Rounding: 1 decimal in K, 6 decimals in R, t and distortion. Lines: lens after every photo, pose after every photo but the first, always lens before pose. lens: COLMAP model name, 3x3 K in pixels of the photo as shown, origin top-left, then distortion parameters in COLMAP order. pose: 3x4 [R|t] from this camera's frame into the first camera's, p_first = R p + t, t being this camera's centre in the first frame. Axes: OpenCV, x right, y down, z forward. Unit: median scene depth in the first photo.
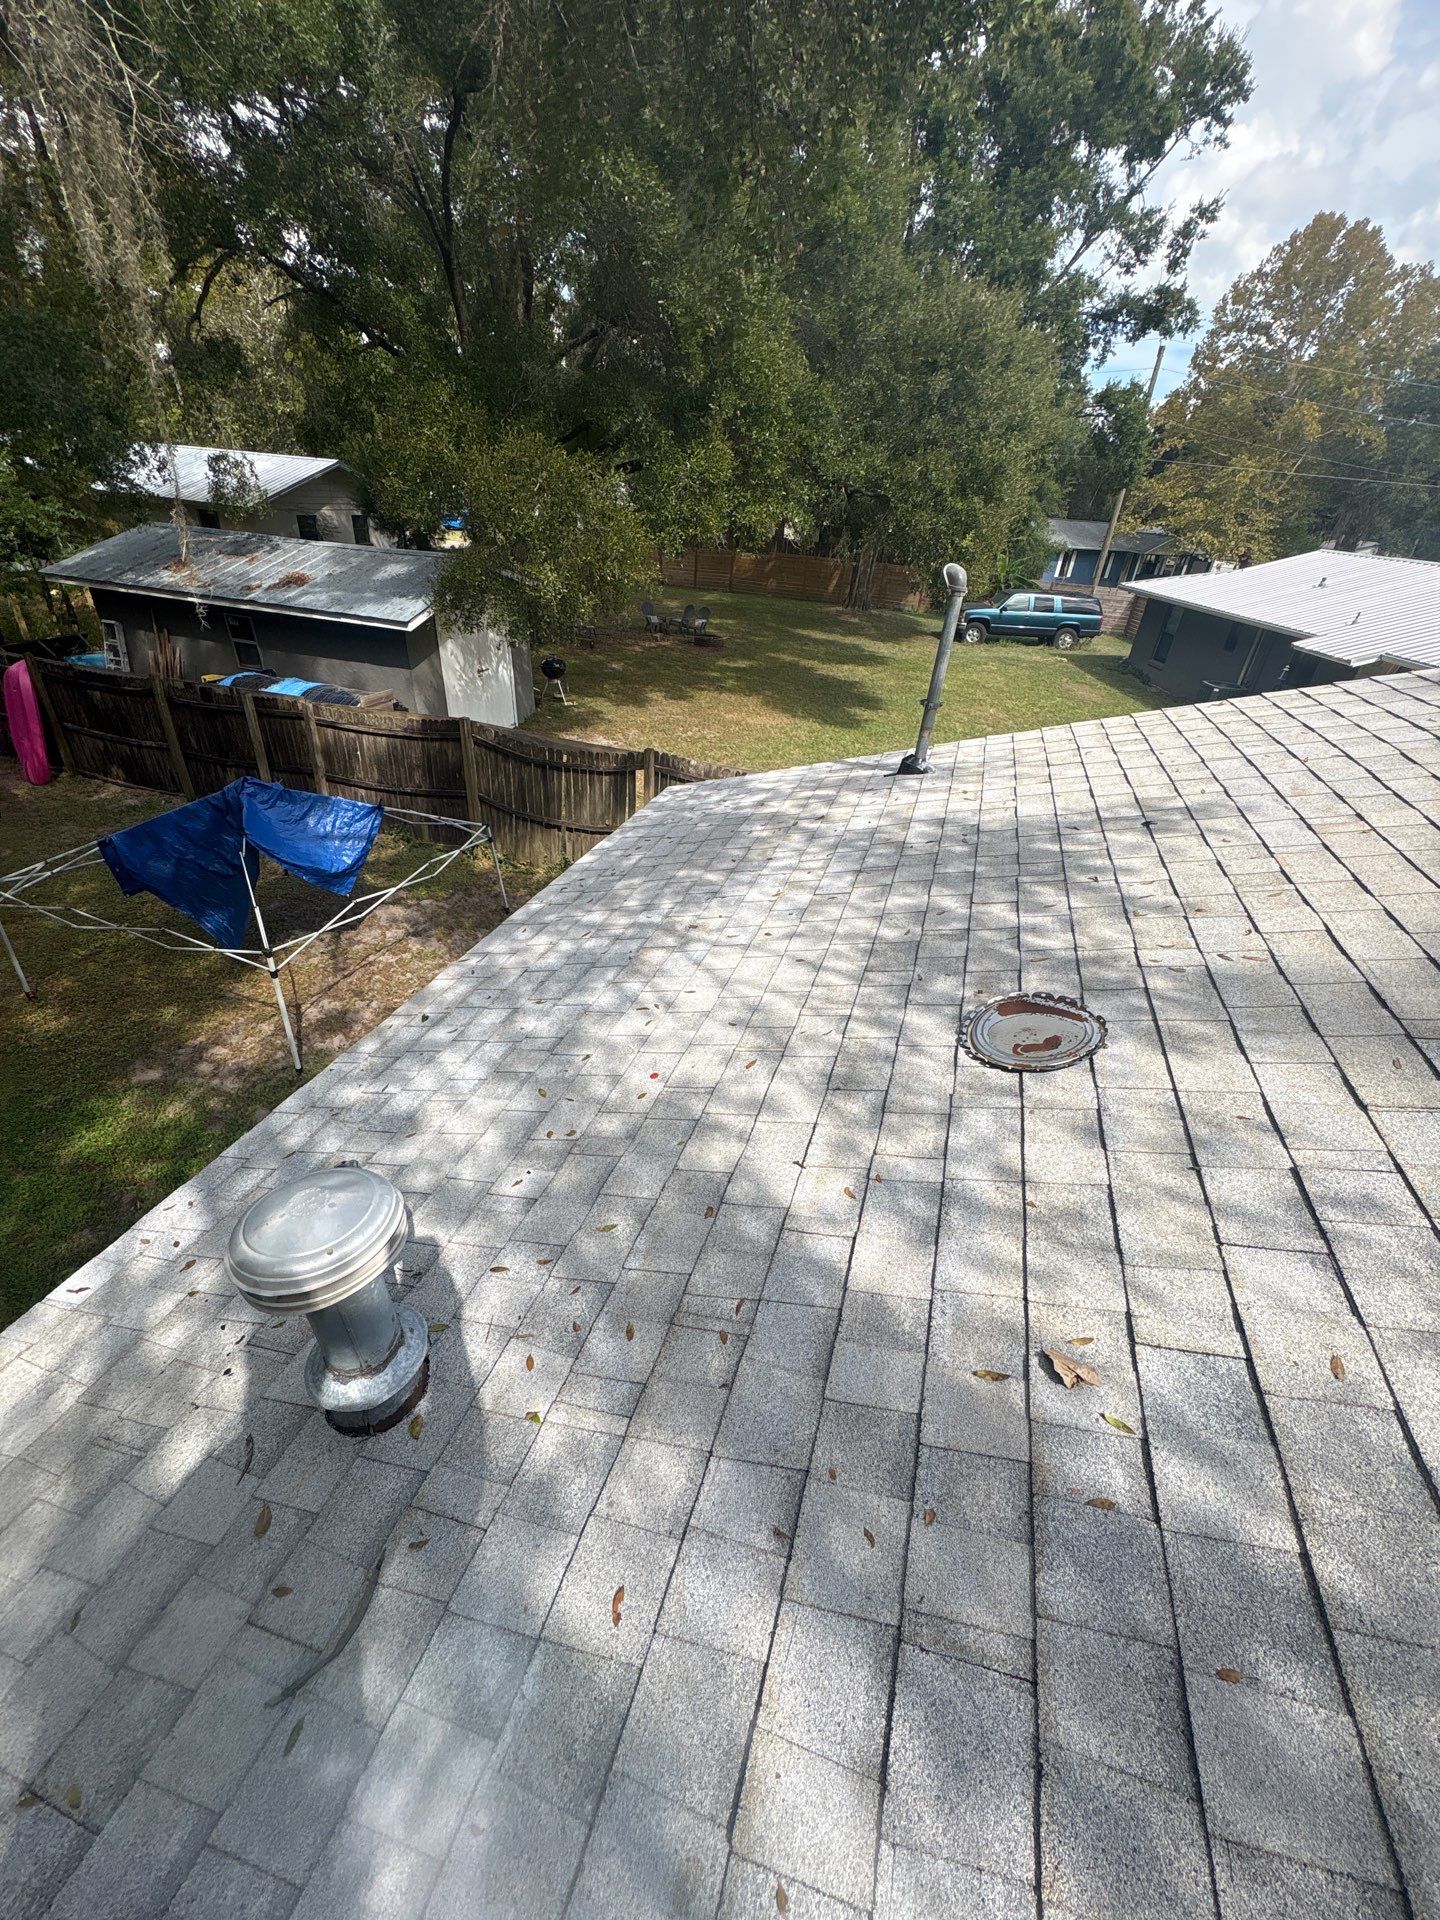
lens RADIAL K [[745.7, 0, 719.0], [0, 745.7, 963.3], [0, 0, 1]] dist [-0.010749, -0.000512]
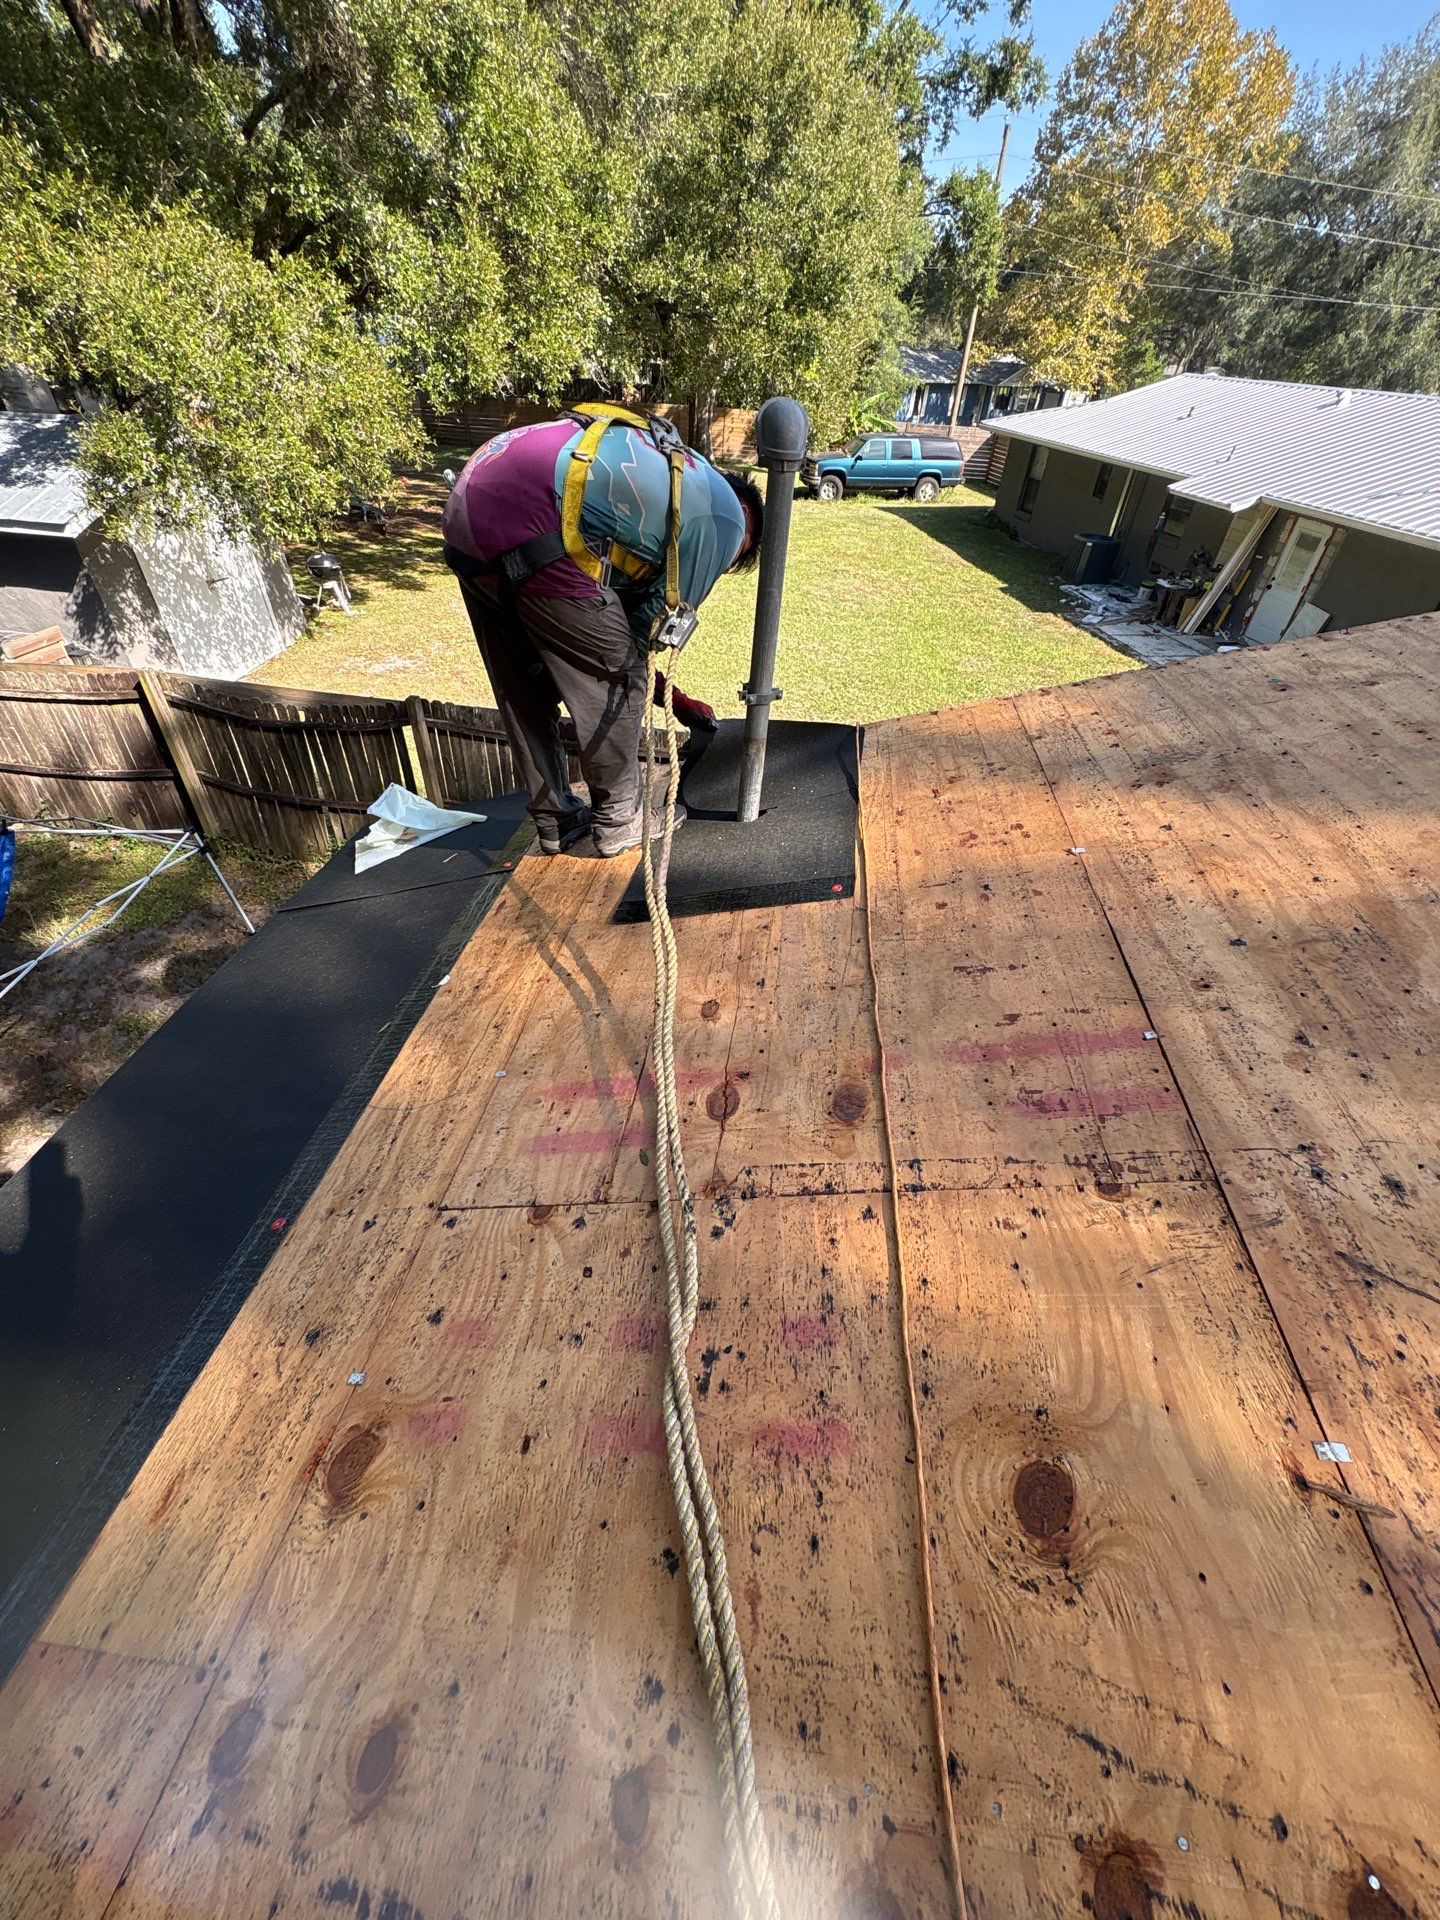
lens RADIAL K [[745.7, 0, 721.8], [0, 745.7, 966.4], [0, 0, 1]] dist [-0.010749, -0.000512]
pose [[0.982463, -0.134250, 0.129398, 0.026712], [0.113670, 0.981339, 0.155088, -0.038332], [-0.147804, -0.137660, 0.979390, 0.073841]]
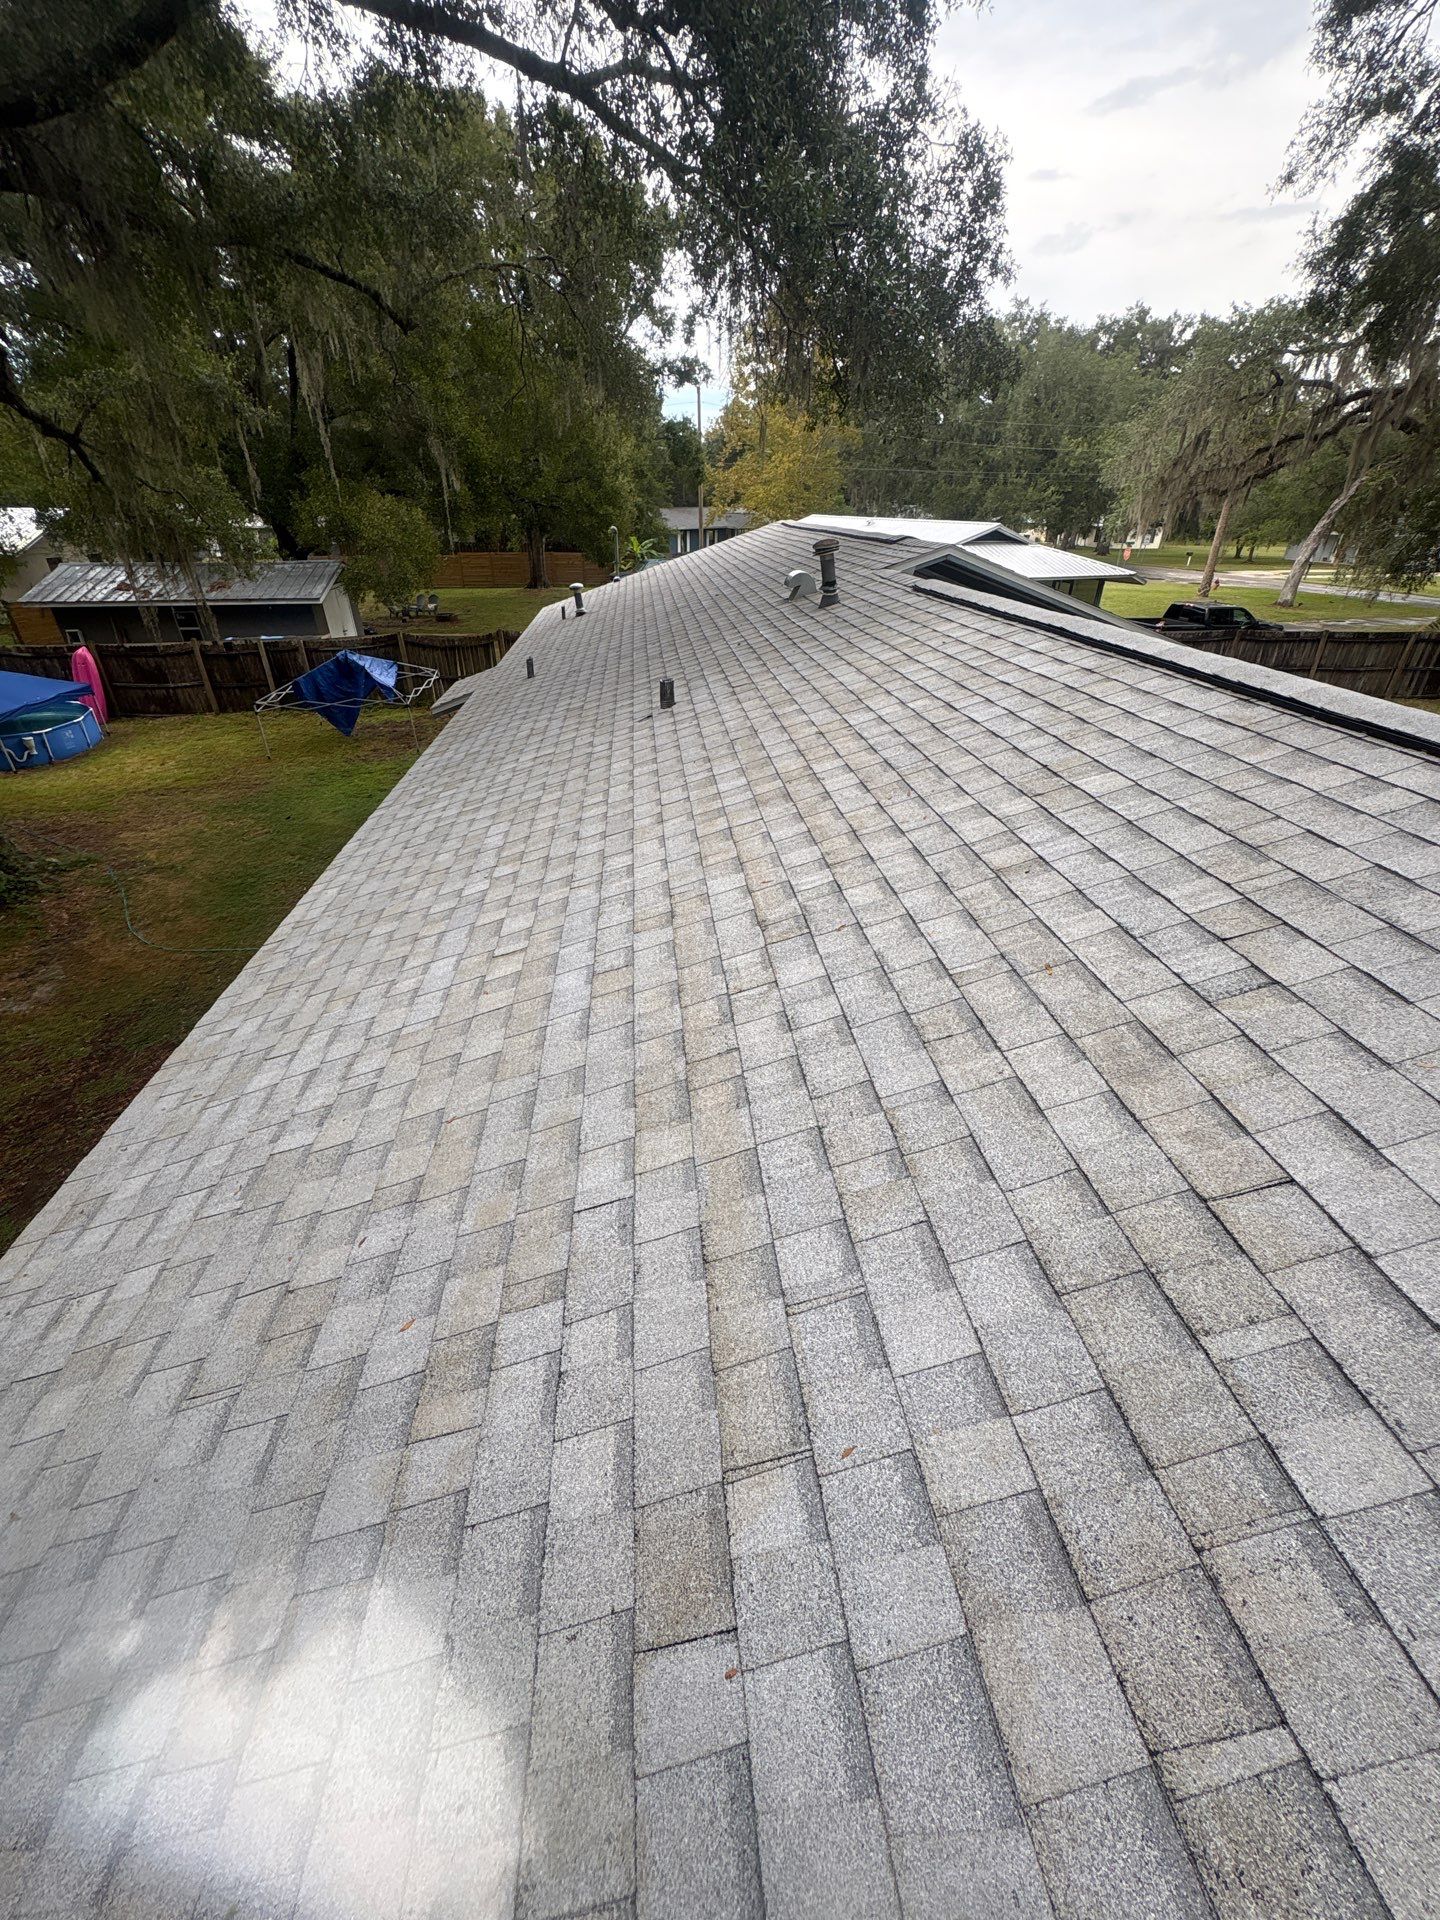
lens RADIAL K [[745.7, 0, 710.6], [0, 745.7, 951.2], [0, 0, 1]] dist [-0.010749, -0.000512]
pose [[0.916392, -0.257682, 0.306311, -0.138874], [0.261298, 0.964795, 0.029901, 0.243751], [-0.303232, 0.052637, 0.951462, -0.417631]]
